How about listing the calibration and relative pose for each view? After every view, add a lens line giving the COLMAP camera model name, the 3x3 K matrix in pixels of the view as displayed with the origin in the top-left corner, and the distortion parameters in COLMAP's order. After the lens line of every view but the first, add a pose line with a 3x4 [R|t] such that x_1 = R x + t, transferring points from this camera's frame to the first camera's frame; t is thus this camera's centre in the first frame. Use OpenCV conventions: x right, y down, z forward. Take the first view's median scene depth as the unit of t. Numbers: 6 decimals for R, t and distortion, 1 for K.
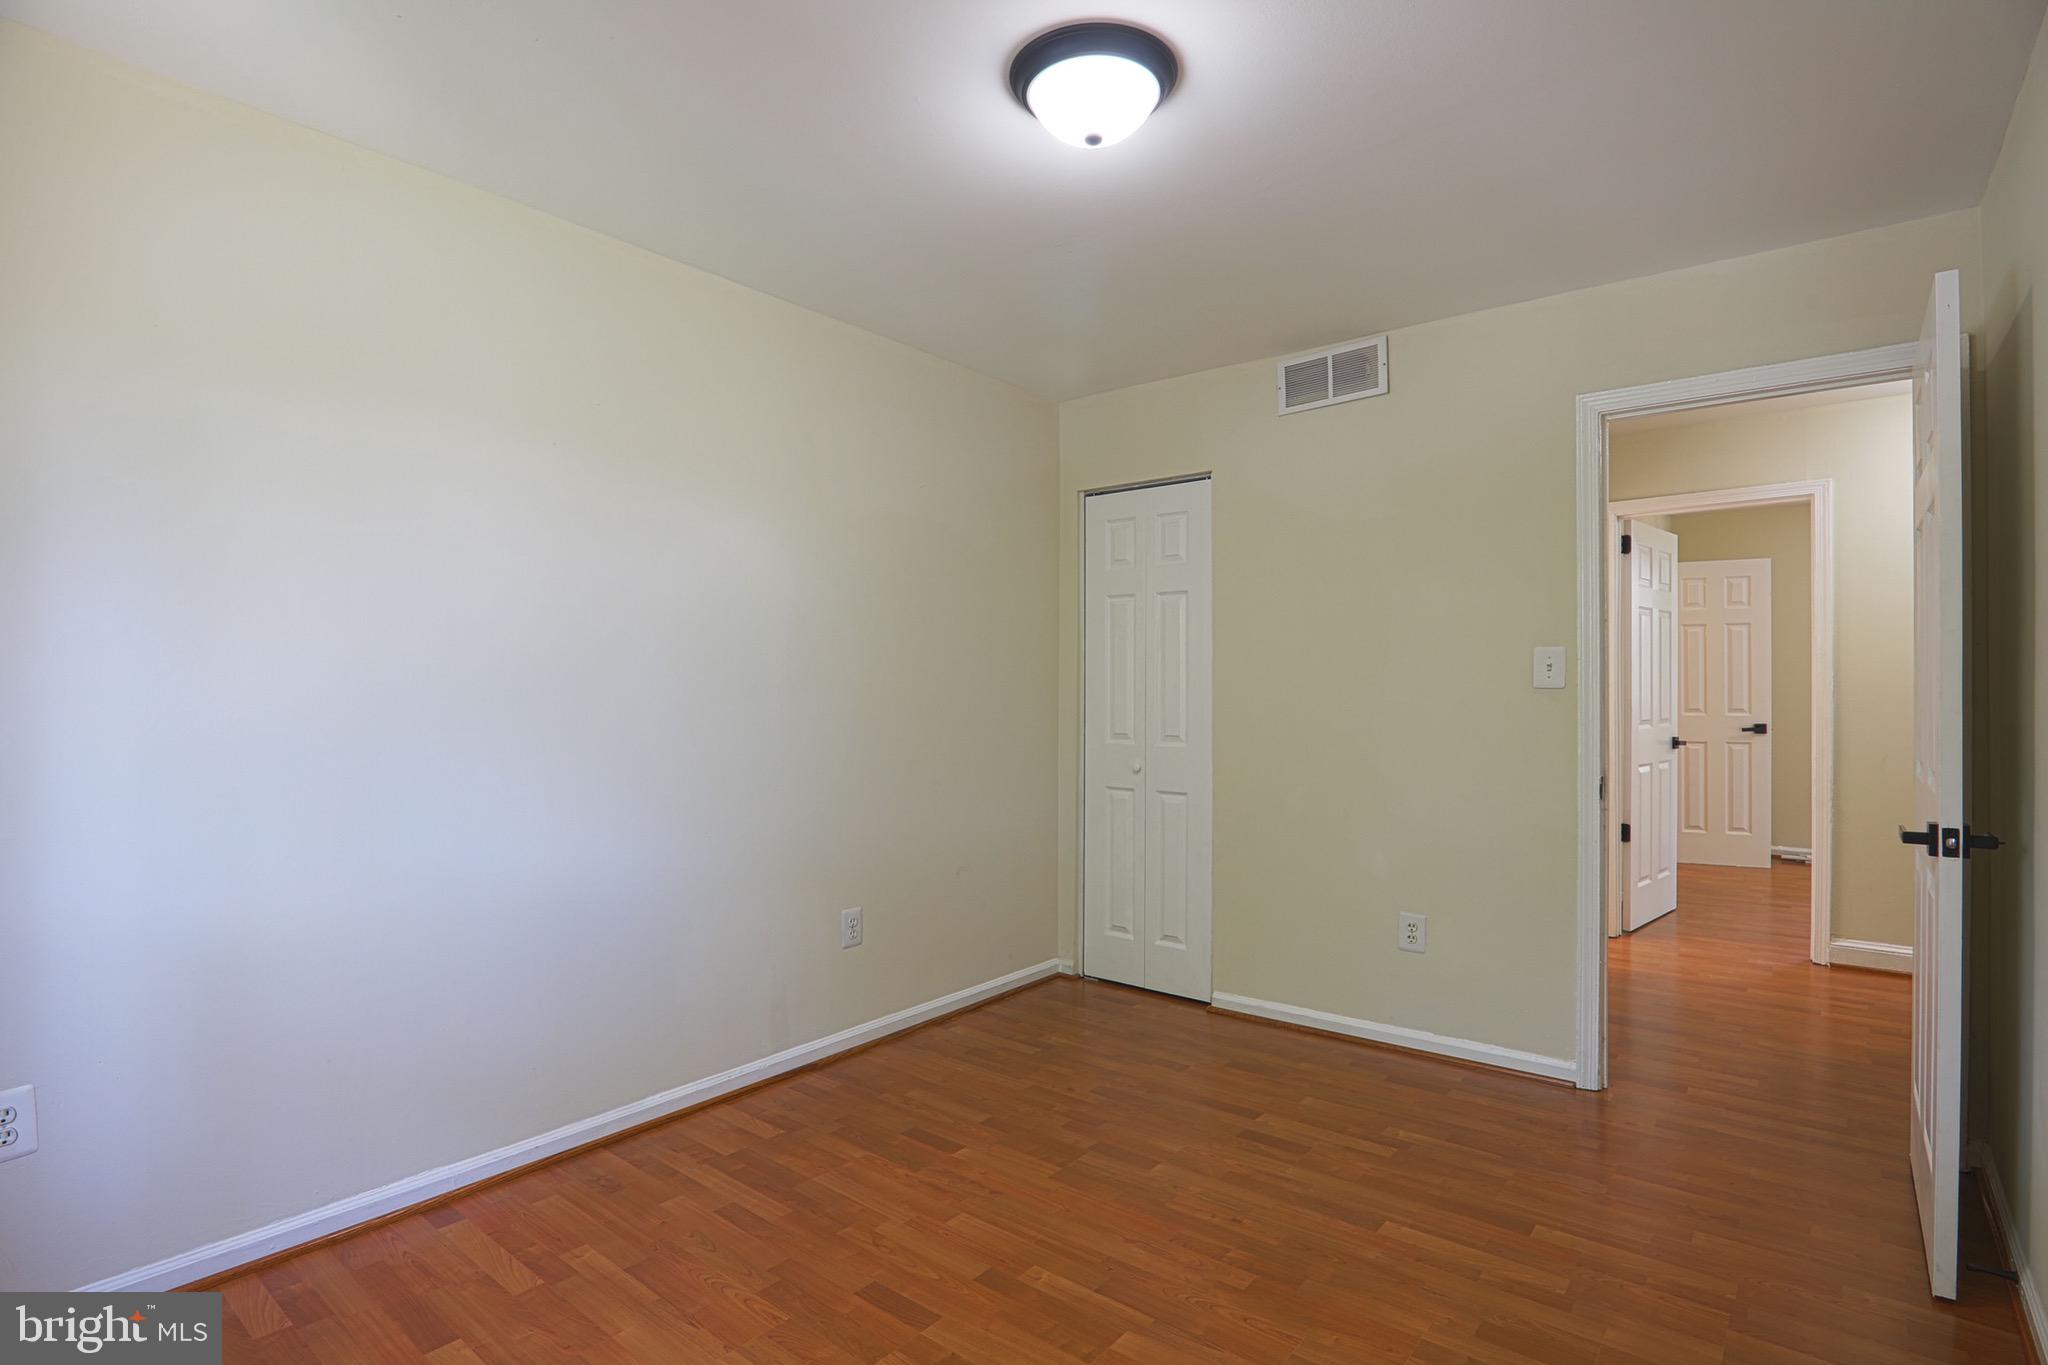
lens RADIAL K [[1006.9, 0, 1024.8], [0, 1006.9, 688.2], [0, 0, 1]] dist [-0.022125, -0.000751]
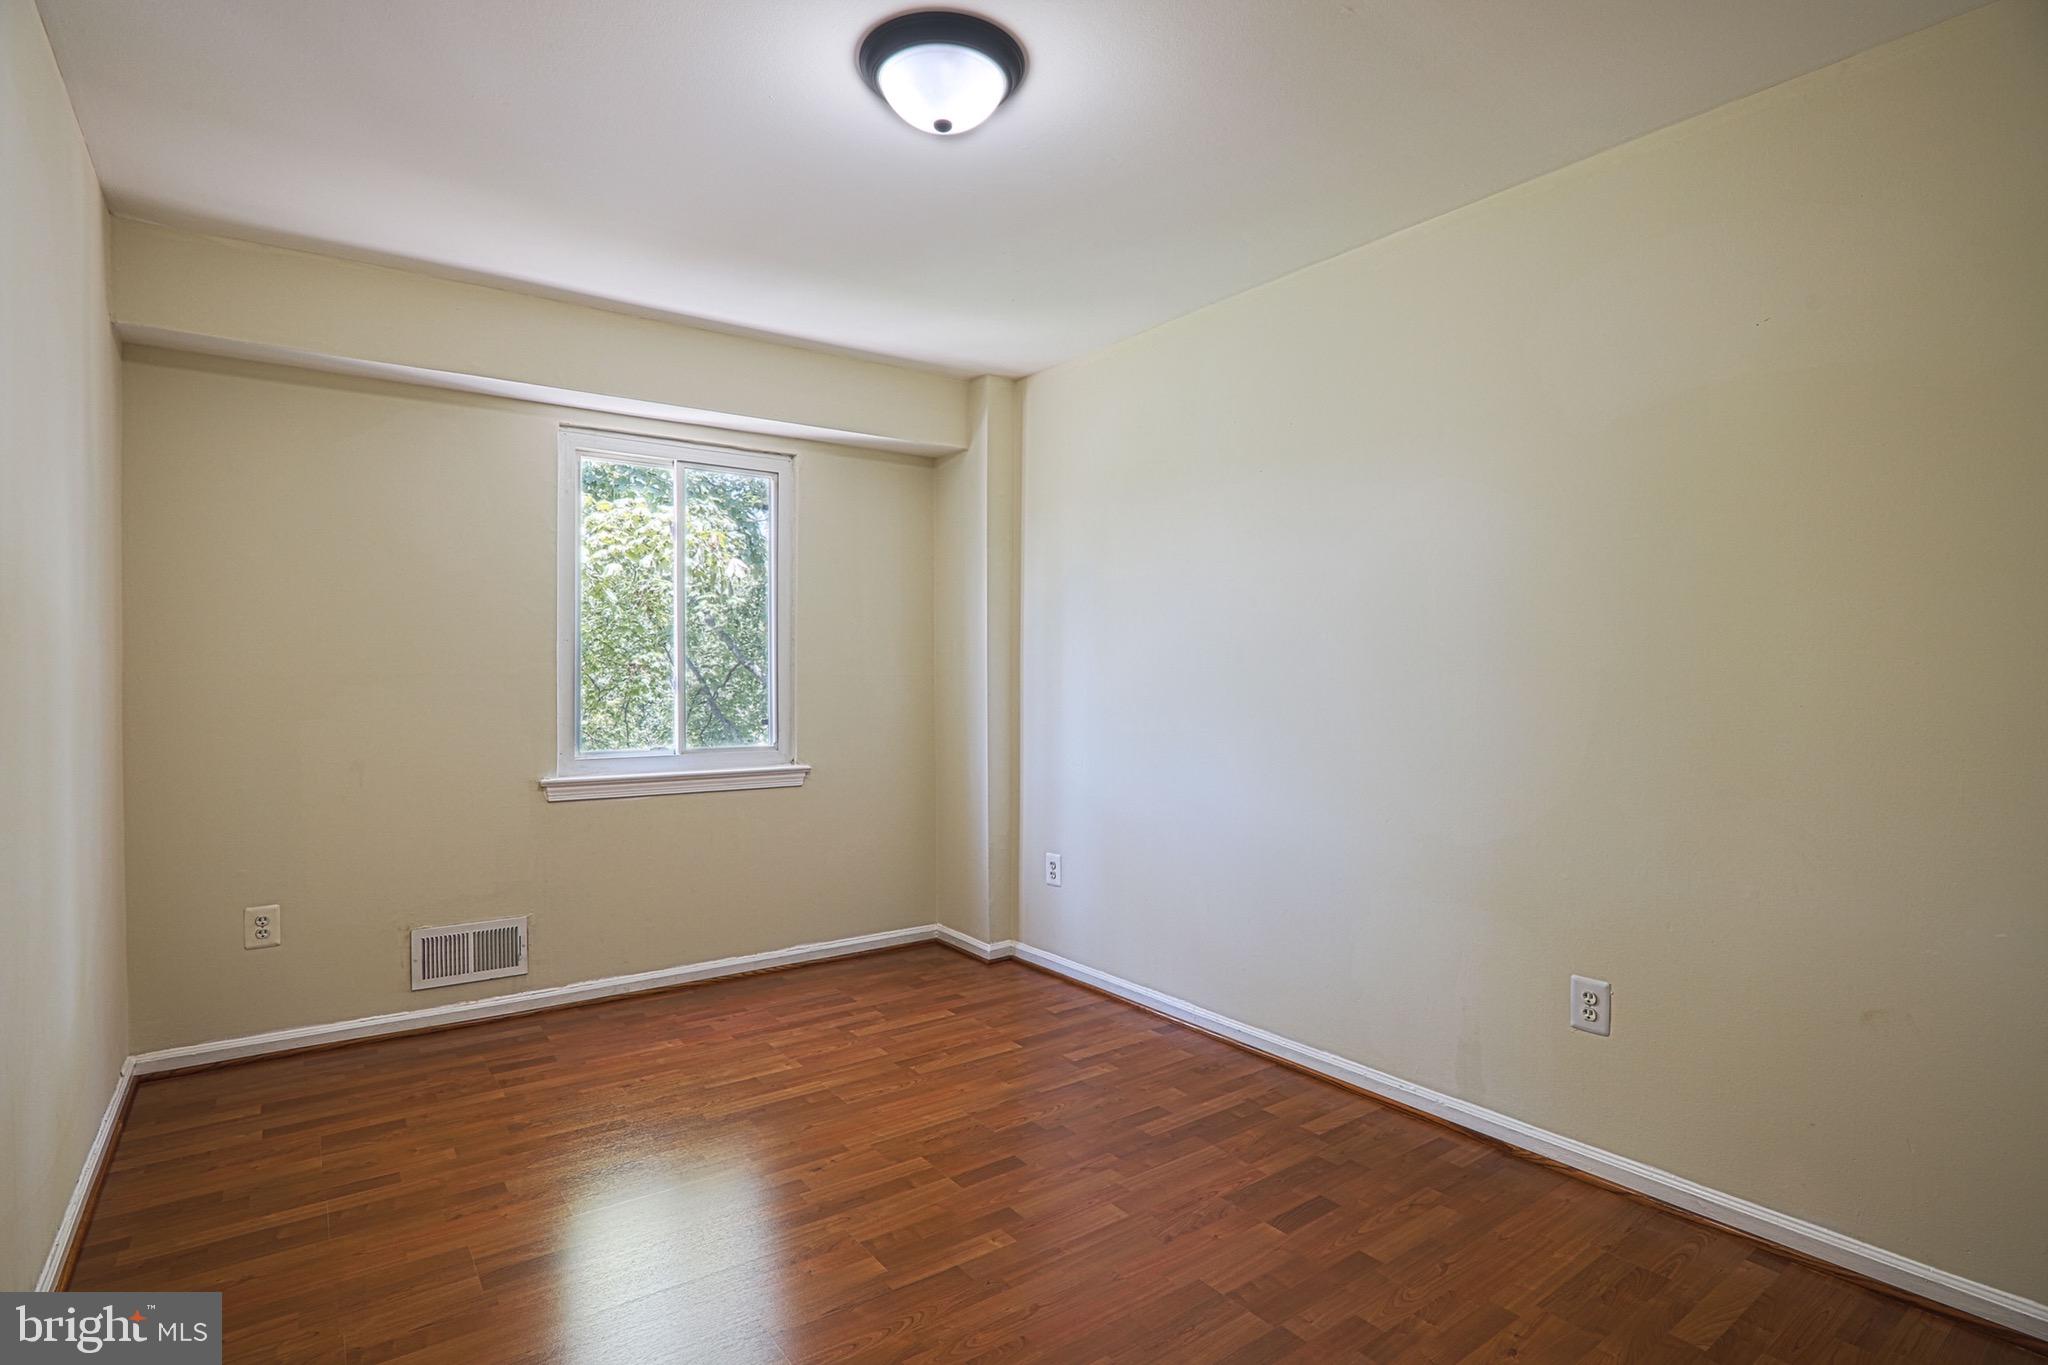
lens RADIAL K [[1006.9, 0, 1020.5], [0, 1006.9, 704.1], [0, 0, 1]] dist [-0.022125, -0.000751]
pose [[-0.244183, 0.034488, -0.969116, 0.803431], [-0.001883, 0.999349, 0.036038, -0.004669], [0.969727, 0.010624, -0.243959, 1.023528]]
